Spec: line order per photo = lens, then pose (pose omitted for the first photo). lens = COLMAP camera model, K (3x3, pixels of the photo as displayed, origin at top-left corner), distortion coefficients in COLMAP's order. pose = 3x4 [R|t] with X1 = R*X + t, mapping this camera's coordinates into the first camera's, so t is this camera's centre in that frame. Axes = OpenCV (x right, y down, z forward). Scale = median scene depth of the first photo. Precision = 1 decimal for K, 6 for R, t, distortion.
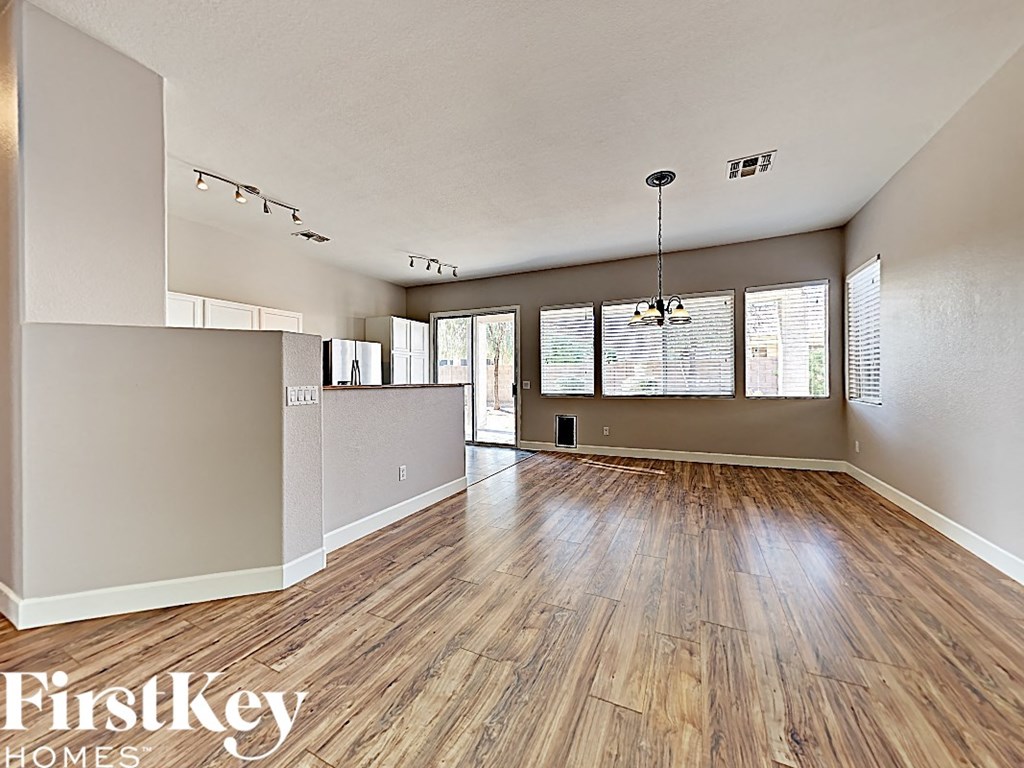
lens RADIAL K [[374.9, 0, 511.3], [0, 374.9, 385.9], [0, 0, 1]] dist [-0.010585, 0.000007]
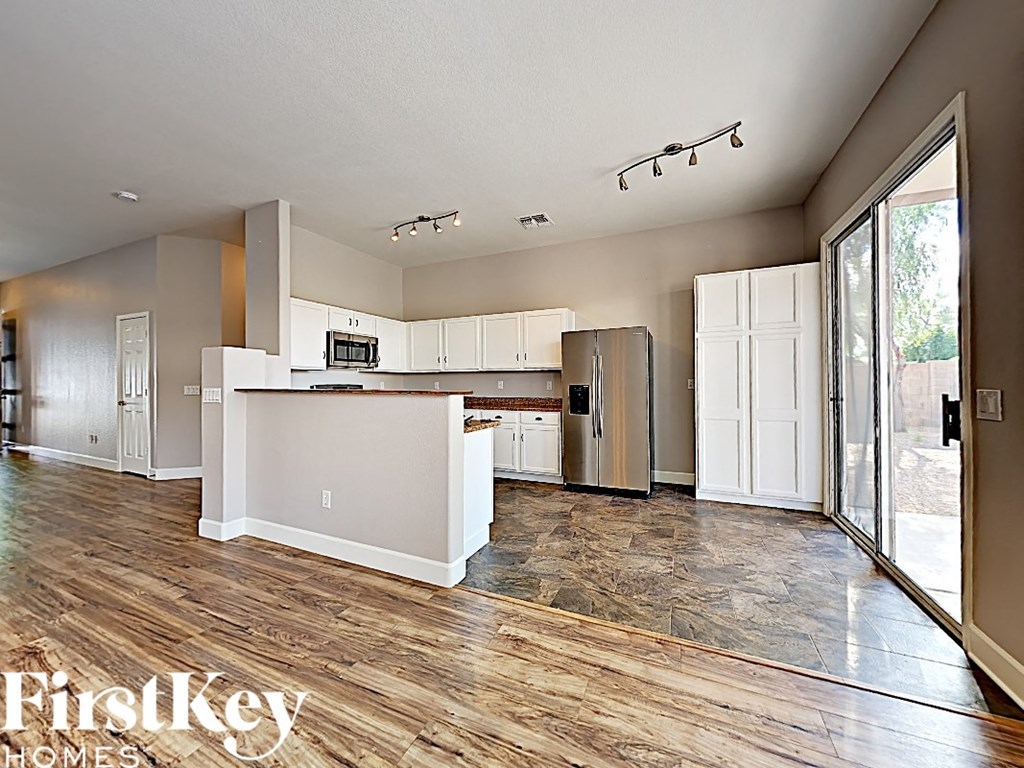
lens RADIAL K [[374.9, 0, 515.9], [0, 374.9, 383.5], [0, 0, 1]] dist [-0.010585, 0.000007]
pose [[0.038981, 0.005052, -0.999227, 0.609178], [-0.011150, 0.999927, 0.004621, -0.030820], [0.999178, 0.010961, 0.039035, 1.577643]]
